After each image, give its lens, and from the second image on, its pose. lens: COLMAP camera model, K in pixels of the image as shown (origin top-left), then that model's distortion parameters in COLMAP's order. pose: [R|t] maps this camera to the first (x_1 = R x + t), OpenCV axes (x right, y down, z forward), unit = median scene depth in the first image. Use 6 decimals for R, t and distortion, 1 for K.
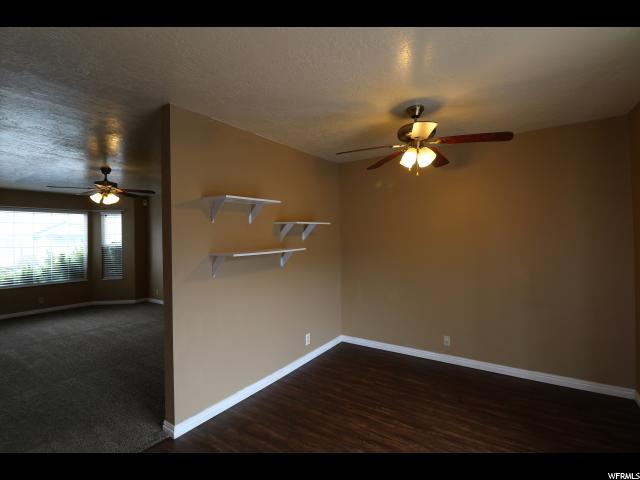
lens RADIAL K [[297.9, 0, 319.5], [0, 297.9, 236.9], [0, 0, 1]] dist [0.001924, -0.013580]
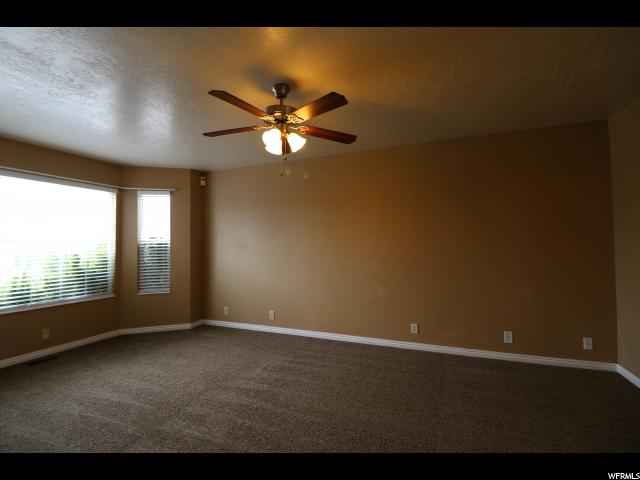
lens RADIAL K [[293.5, 0, 322.4], [0, 293.5, 237.0], [0, 0, 1]] dist [0.001747, -0.012101]
pose [[0.981158, 0.006114, 0.193108, -0.467963], [-0.000483, 0.999574, -0.029190, 0.037448], [-0.193204, 0.028547, 0.980743, 0.298218]]
